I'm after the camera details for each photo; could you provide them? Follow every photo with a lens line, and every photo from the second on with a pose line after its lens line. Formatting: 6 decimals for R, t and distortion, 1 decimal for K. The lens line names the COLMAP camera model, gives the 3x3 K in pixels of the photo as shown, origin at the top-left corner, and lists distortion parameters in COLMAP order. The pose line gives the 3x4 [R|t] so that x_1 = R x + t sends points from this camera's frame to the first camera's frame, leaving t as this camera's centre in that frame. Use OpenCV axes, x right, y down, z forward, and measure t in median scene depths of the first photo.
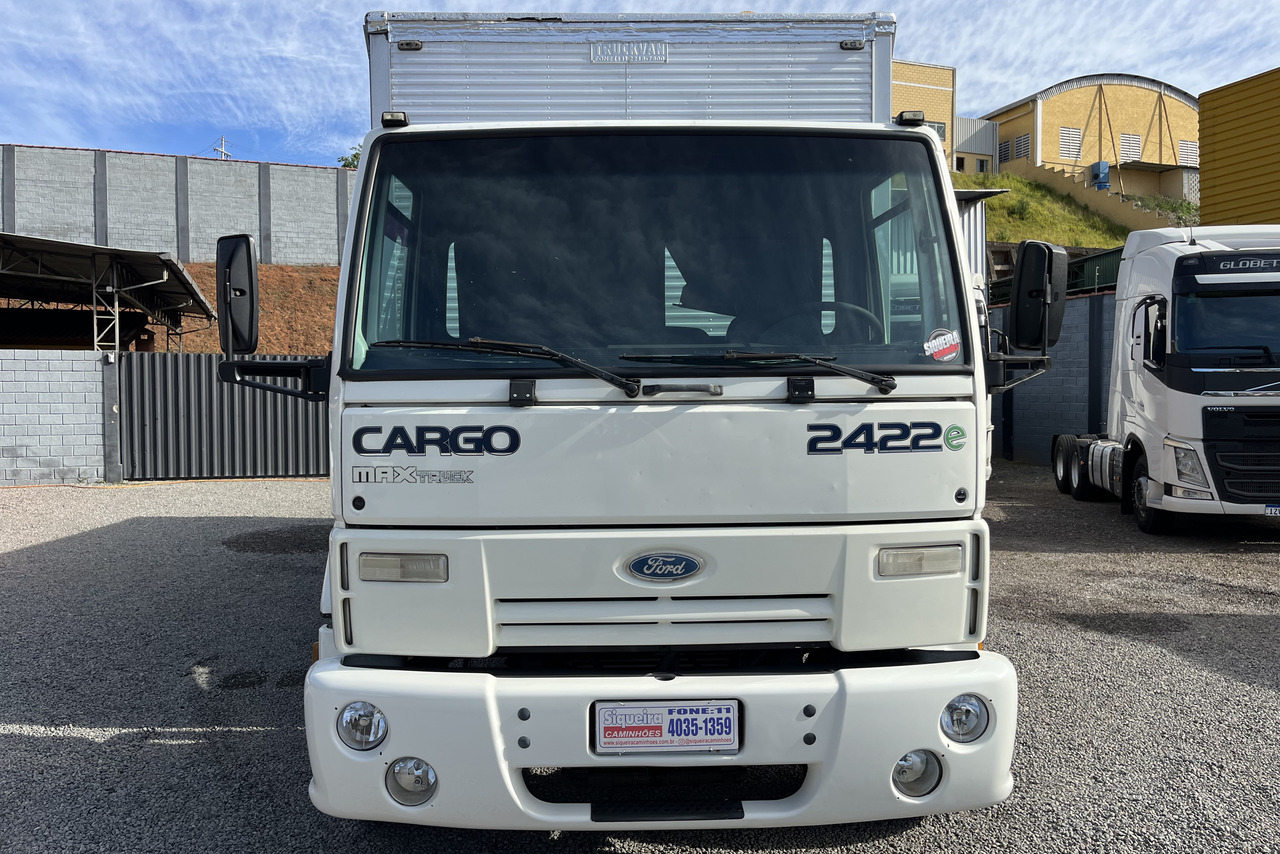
lens RADIAL K [[969.7, 0, 640.0], [0, 969.7, 427.0], [0, 0, 1]] dist [0.023674, -0.004861]
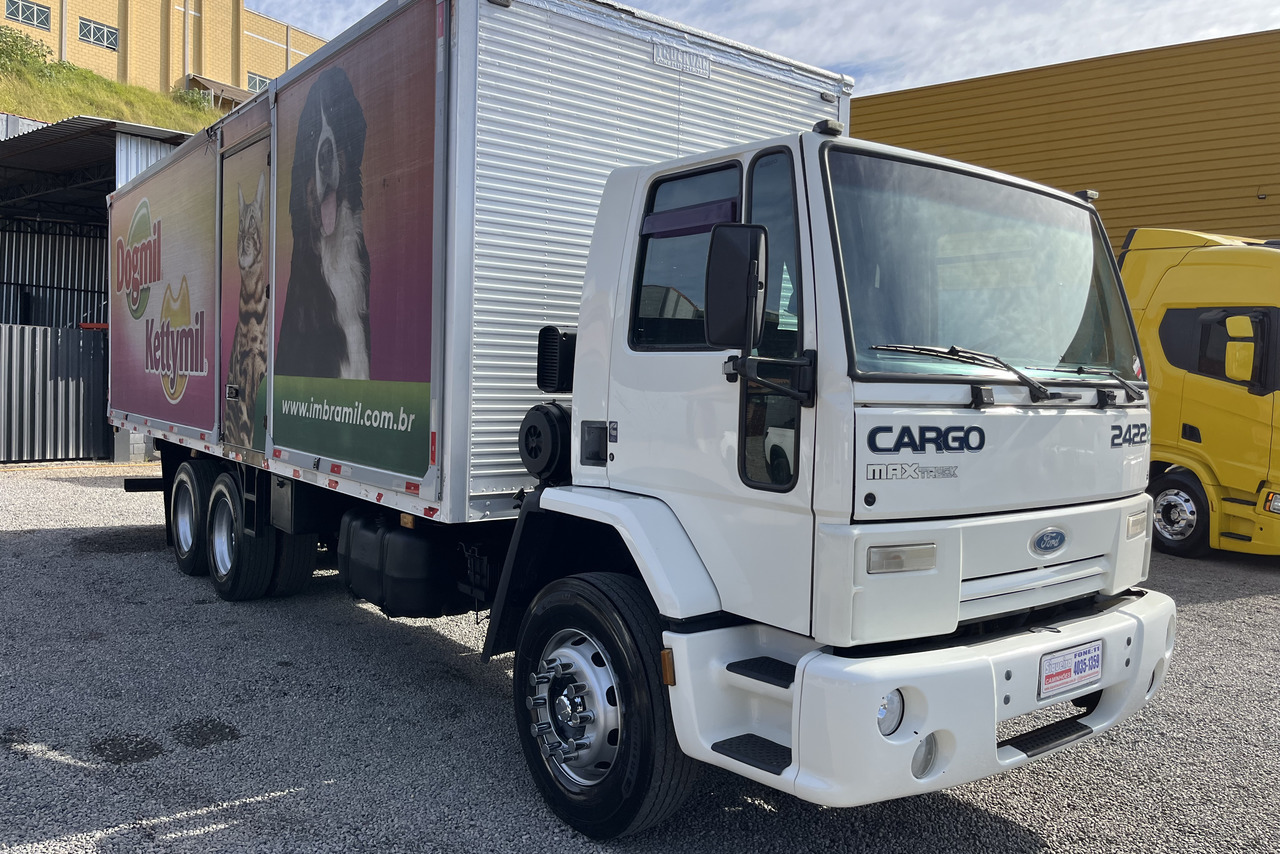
lens RADIAL K [[977.0, 0, 635.4], [0, 977.0, 403.1], [0, 0, 1]] dist [0.040435, -0.056766]
pose [[0.800988, 0.015568, 0.598477, -1.136525], [-0.012387, 0.999879, -0.009431, -0.012234], [-0.598552, 0.000141, 0.801084, 0.313206]]
